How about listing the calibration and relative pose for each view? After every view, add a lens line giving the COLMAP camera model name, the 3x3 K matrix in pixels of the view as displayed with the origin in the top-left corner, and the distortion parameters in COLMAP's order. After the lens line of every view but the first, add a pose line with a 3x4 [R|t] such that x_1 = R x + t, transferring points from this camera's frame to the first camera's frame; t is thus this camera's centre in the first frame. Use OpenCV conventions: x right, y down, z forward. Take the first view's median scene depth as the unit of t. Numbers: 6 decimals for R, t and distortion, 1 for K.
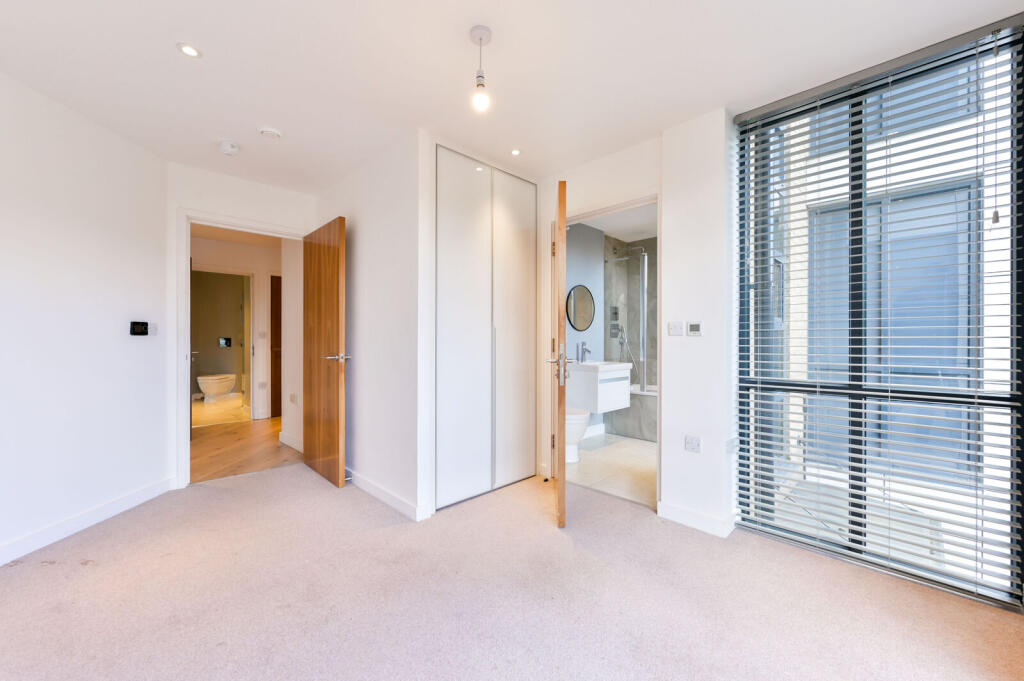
lens RADIAL K [[410.0, 0, 512.0], [0, 410.0, 340.5], [0, 0, 1]] dist [-0.000471, 0.000012]
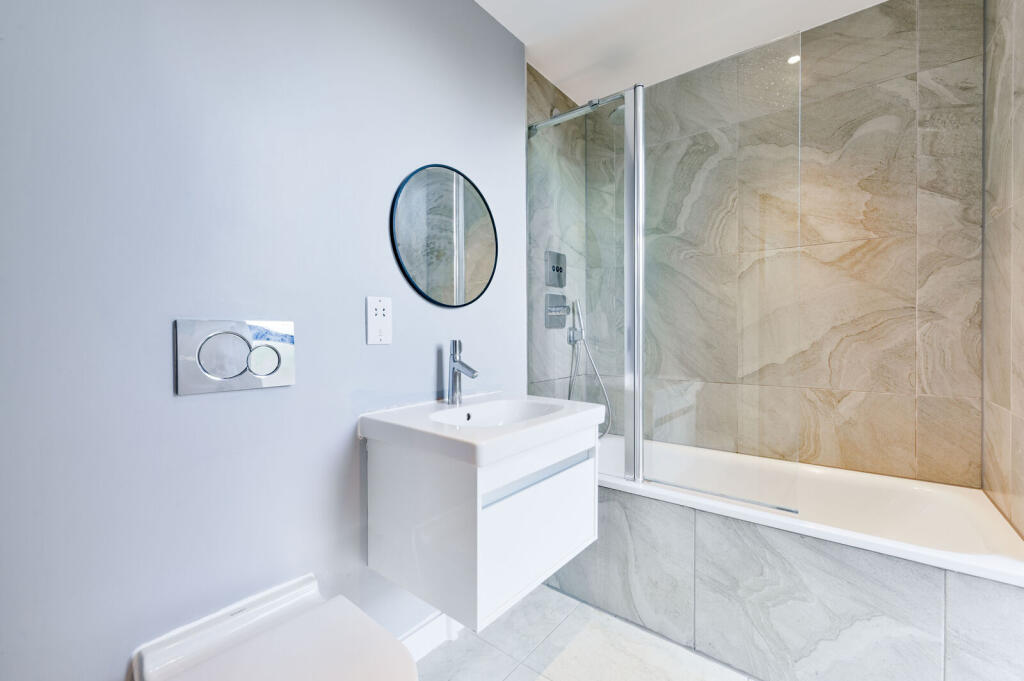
lens RADIAL K [[427.7, 0, 512.0], [0, 427.7, 340.5], [0, 0, 1]] dist [0.000594, 0.000010]
pose [[0.993975, -0.010387, 0.109115, 0.159142], [0.008731, 0.999840, 0.015640, -0.001641], [-0.109260, -0.014593, 0.993906, 0.579288]]
